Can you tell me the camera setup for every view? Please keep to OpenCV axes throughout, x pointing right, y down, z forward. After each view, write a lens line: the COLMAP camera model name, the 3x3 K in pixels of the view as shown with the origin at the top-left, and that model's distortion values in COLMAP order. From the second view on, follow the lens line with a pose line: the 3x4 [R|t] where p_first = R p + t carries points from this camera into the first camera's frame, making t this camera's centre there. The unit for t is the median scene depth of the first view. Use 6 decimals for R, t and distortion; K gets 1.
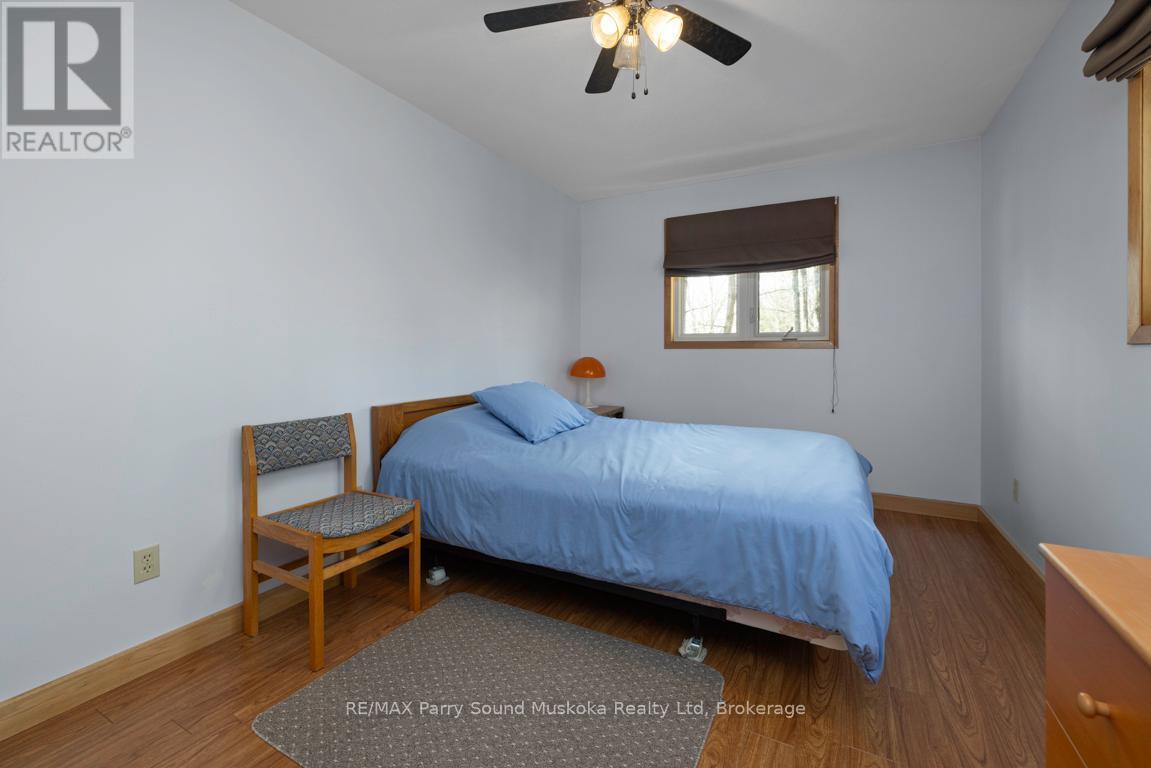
lens RADIAL K [[490.3, 0, 572.7], [0, 490.3, 357.6], [0, 0, 1]] dist [-0.013879, -0.000090]
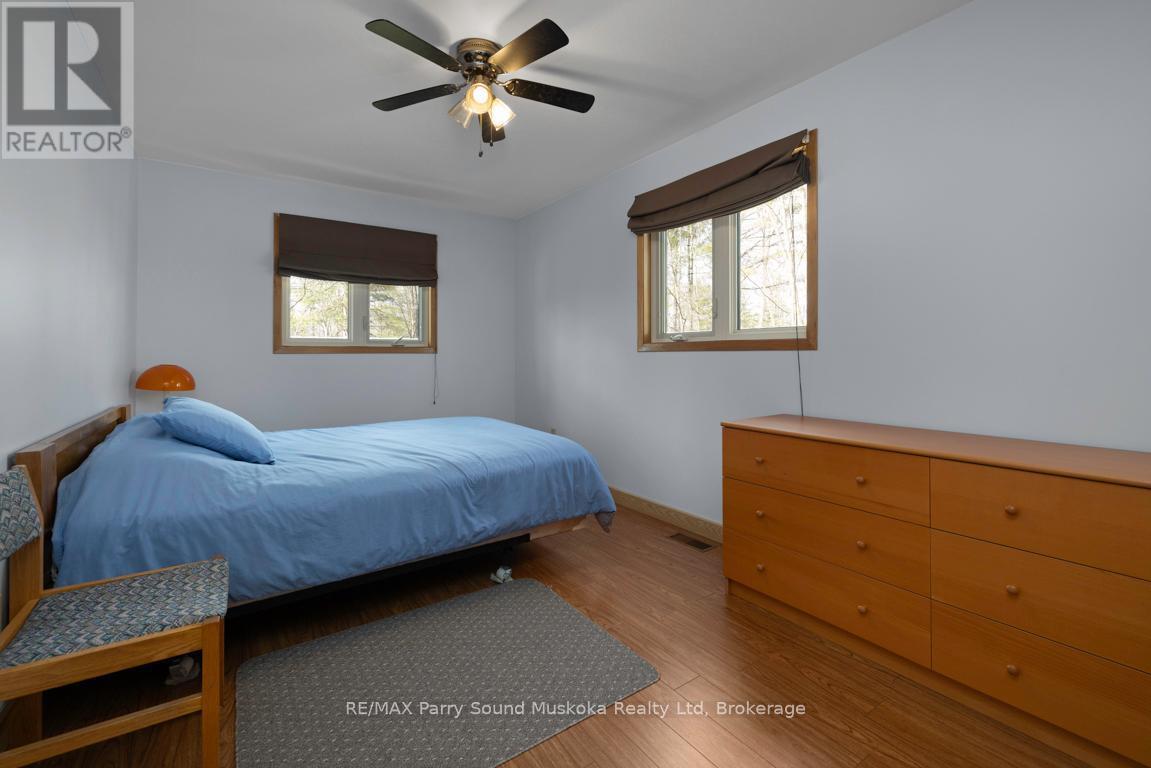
lens RADIAL K [[490.3, 0, 572.7], [0, 490.3, 357.6], [0, 0, 1]] dist [-0.013879, -0.000090]
pose [[0.450005, -0.007311, 0.892996, -0.746480], [0.014988, 0.999887, 0.000633, -0.006455], [-0.892900, 0.013100, 0.450064, 0.174675]]
